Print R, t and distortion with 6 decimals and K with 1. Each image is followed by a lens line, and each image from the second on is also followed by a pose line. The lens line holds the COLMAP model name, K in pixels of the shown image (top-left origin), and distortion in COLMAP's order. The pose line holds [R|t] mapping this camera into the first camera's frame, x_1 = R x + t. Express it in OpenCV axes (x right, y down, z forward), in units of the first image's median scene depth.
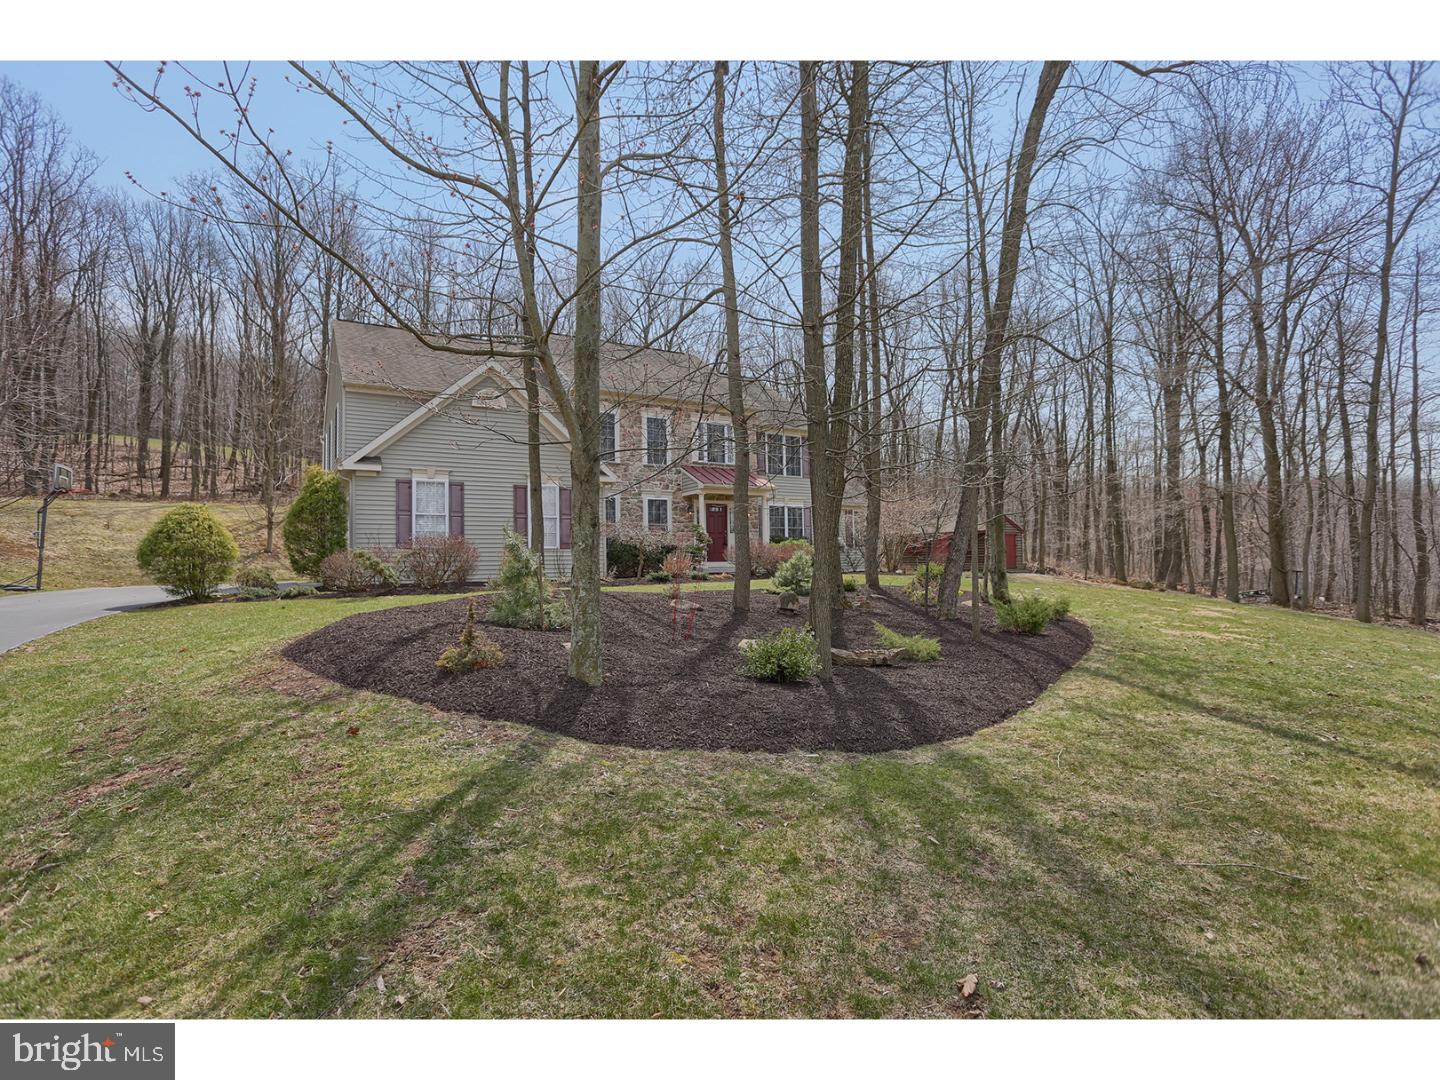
lens RADIAL K [[728.4, 0, 720.0], [0, 728.4, 540.0], [0, 0, 1]] dist [-0.076160, 0.043034]
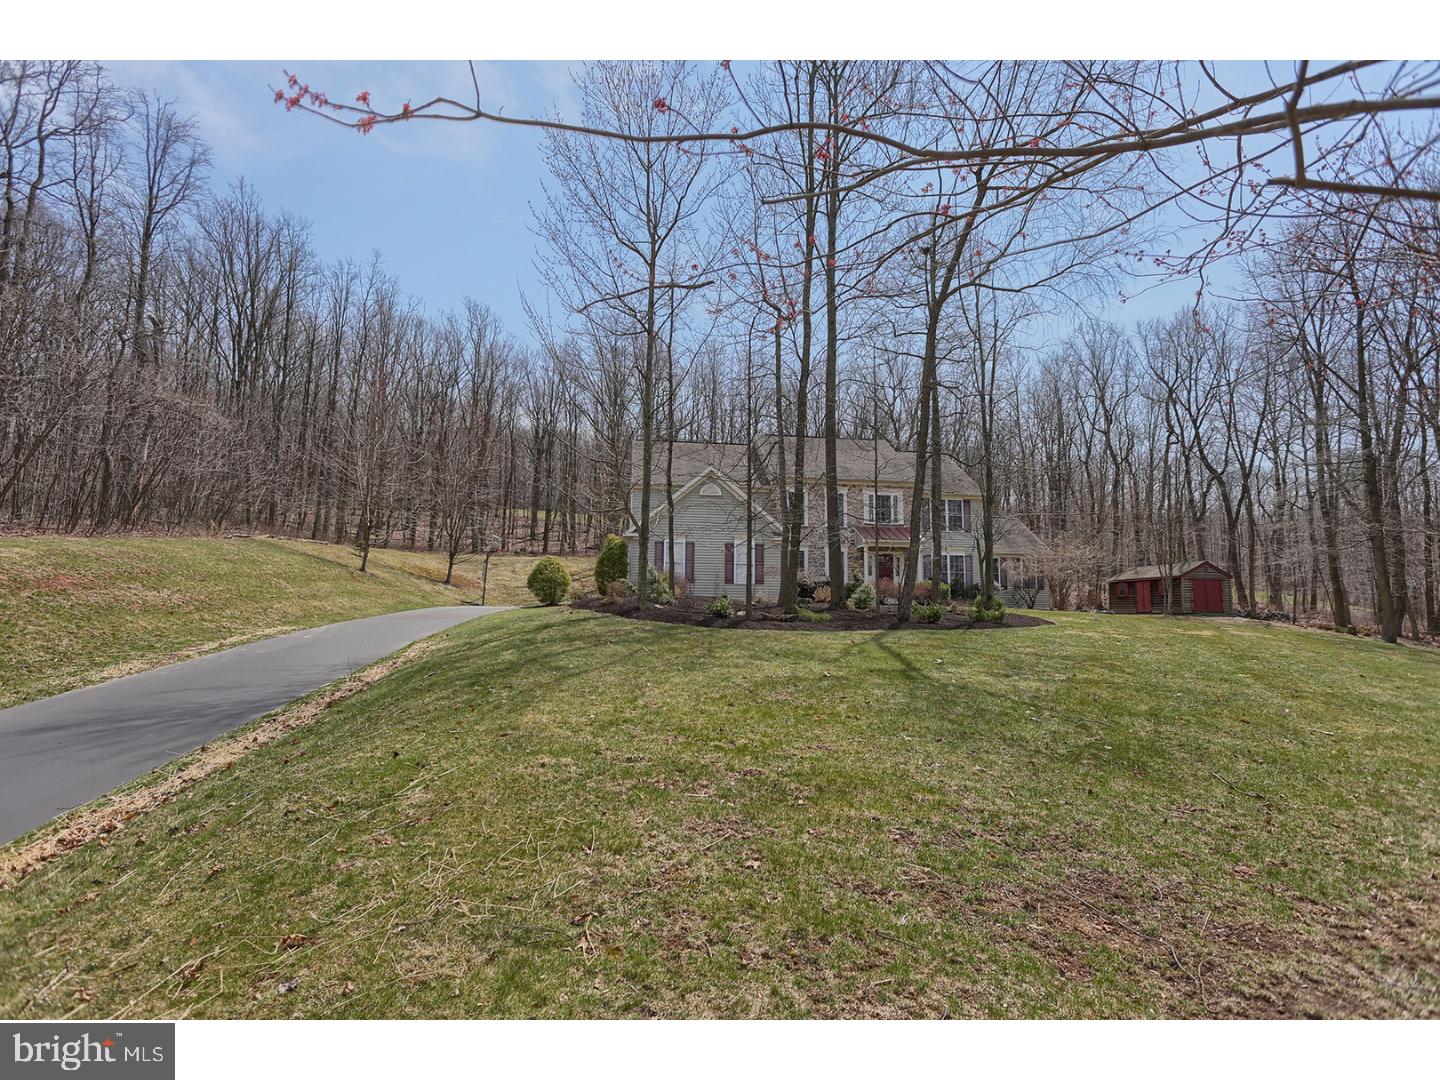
lens RADIAL K [[728.4, 0, 720.0], [0, 728.4, 540.0], [0, 0, 1]] dist [-0.076160, 0.043034]
pose [[0.907109, -0.019857, -0.420427, 0.291770], [-0.011082, 0.997413, -0.071019, 0.023706], [0.420750, 0.069081, 0.904543, -0.347035]]
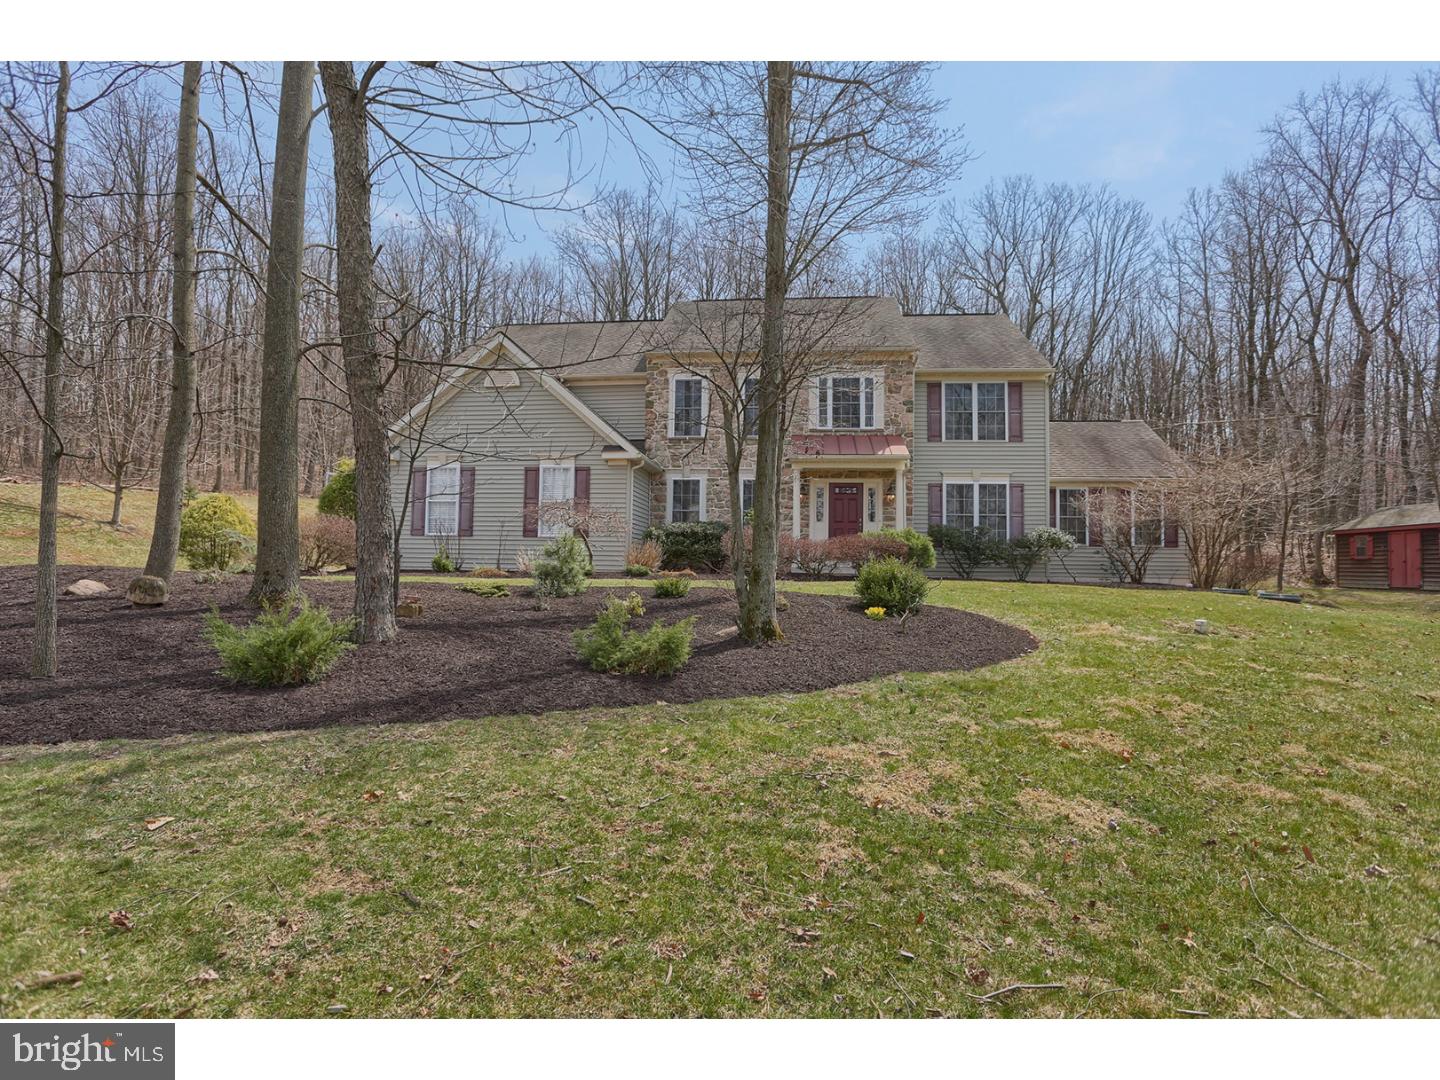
lens RADIAL K [[728.4, 0, 720.0], [0, 728.4, 540.0], [0, 0, 1]] dist [-0.076160, 0.043034]
pose [[0.768966, -0.001942, -0.639287, 0.387237], [-0.005956, 0.999930, -0.010200, 0.018906], [0.639262, 0.011651, 0.768901, 0.352934]]
